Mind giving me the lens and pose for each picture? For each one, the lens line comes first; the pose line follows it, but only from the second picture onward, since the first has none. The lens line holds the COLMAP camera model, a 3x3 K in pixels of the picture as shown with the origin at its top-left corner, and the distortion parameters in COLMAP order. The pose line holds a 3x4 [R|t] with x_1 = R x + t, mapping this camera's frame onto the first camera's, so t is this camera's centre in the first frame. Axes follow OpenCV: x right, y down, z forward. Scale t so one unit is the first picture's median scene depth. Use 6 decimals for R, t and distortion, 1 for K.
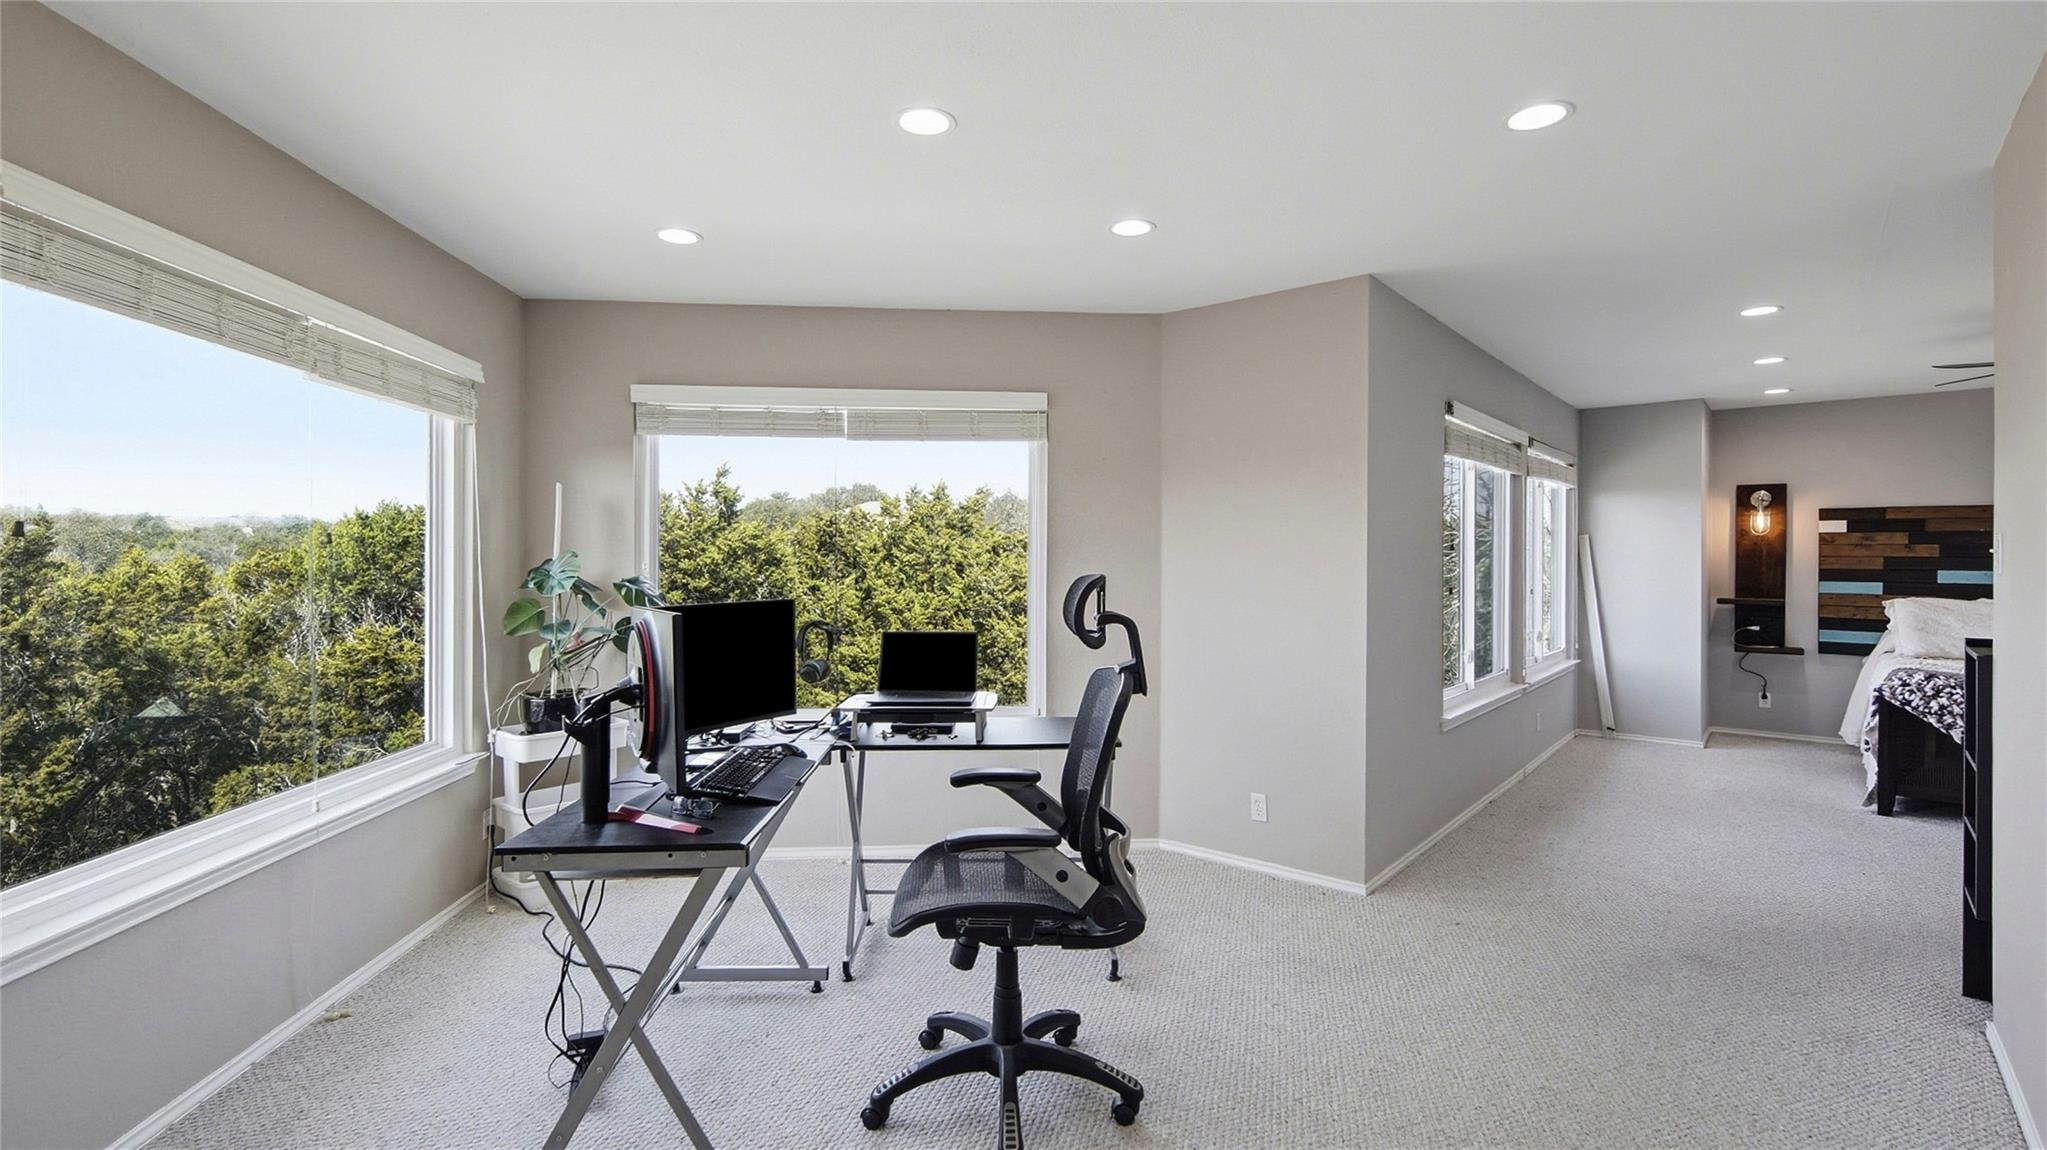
lens RADIAL K [[919.0, 0, 1017.2], [0, 919.0, 570.6], [0, 0, 1]] dist [-0.002692, -0.000018]
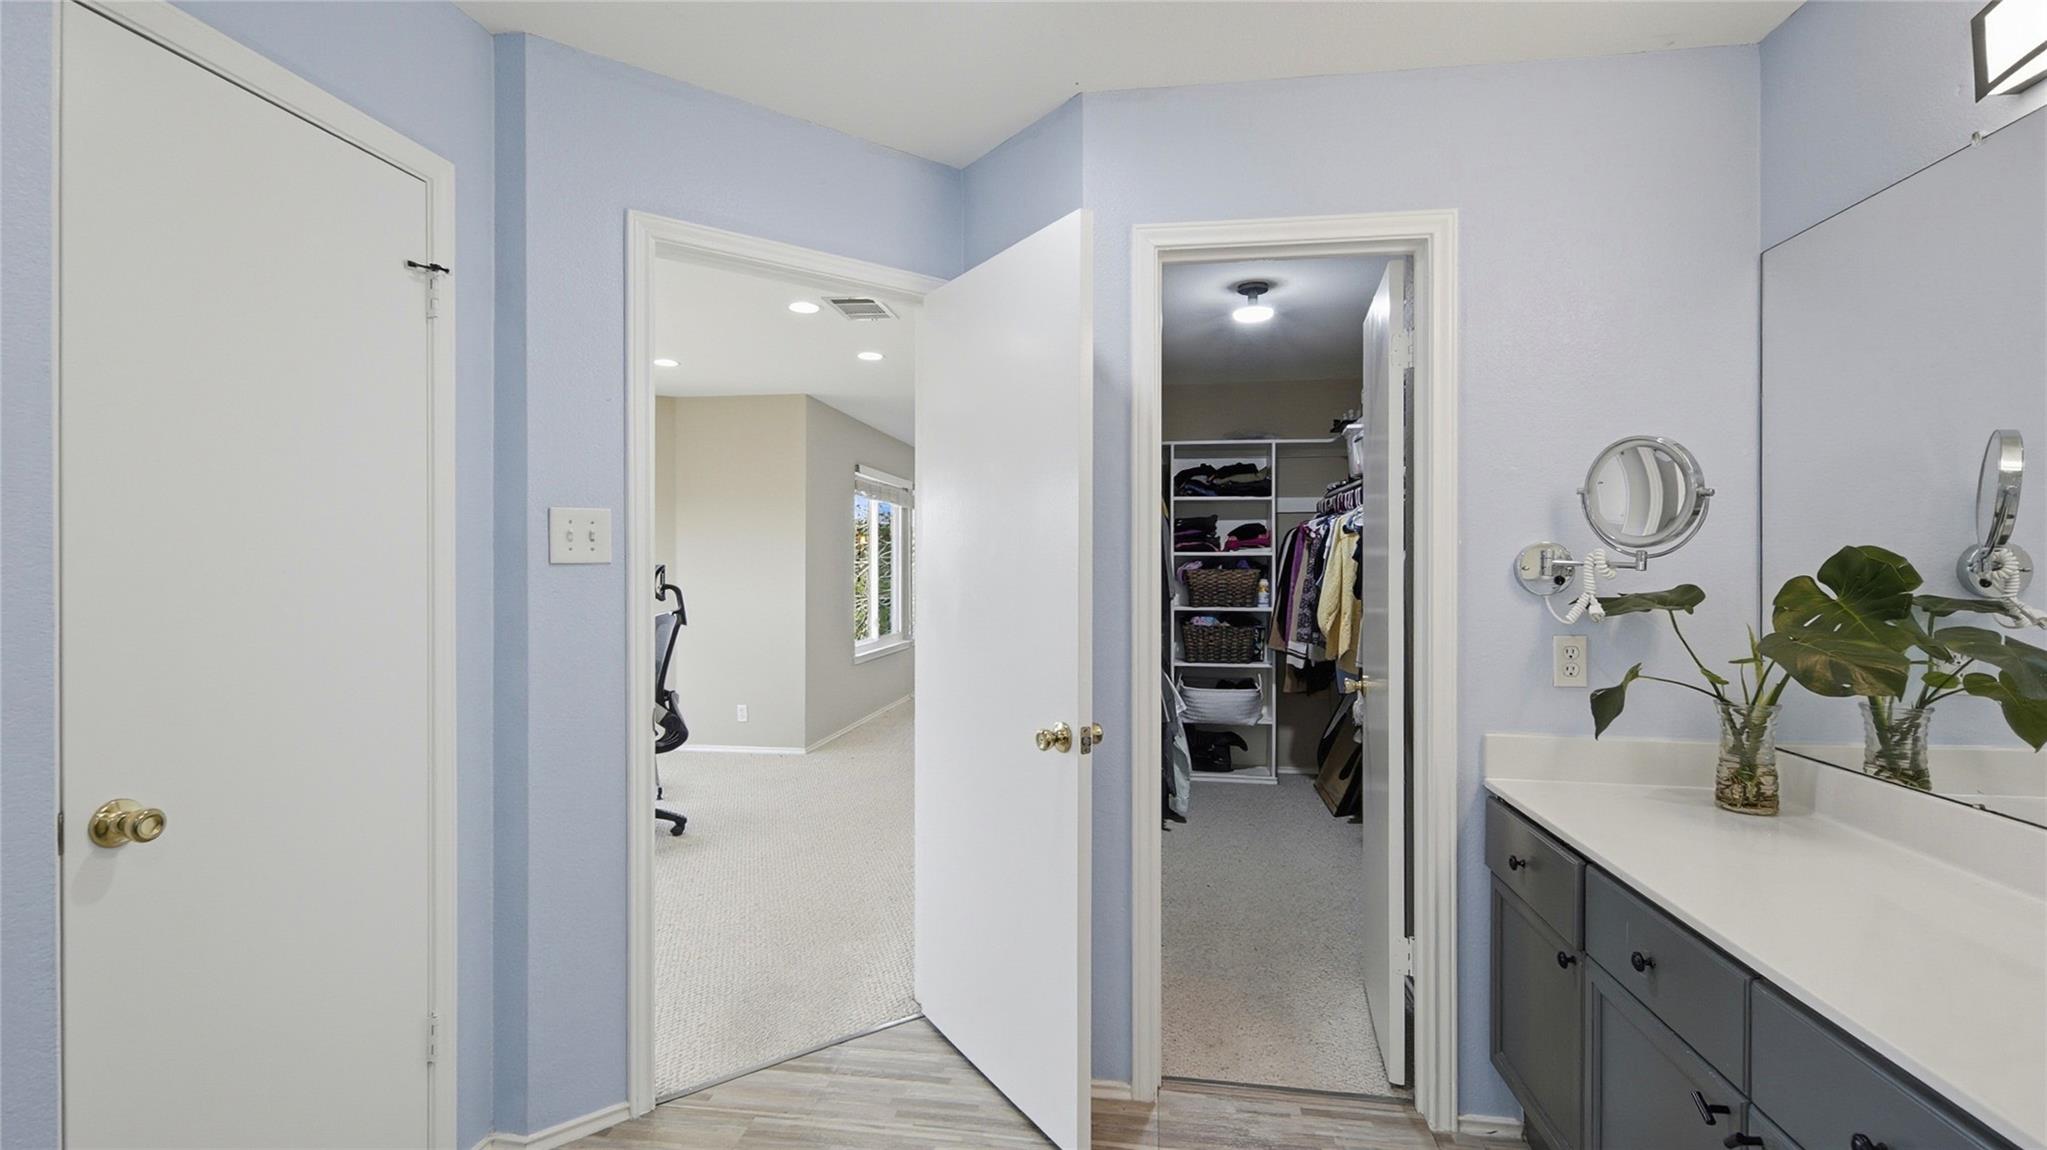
lens RADIAL K [[919.0, 0, 1024.3], [0, 919.0, 575.9], [0, 0, 1]] dist [-0.002692, -0.000018]
pose [[0.847281, -0.002211, 0.531140, -0.186529], [0.001941, 0.999998, 0.001067, 0.017450], [-0.531142, 0.000127, 0.847283, -0.676405]]
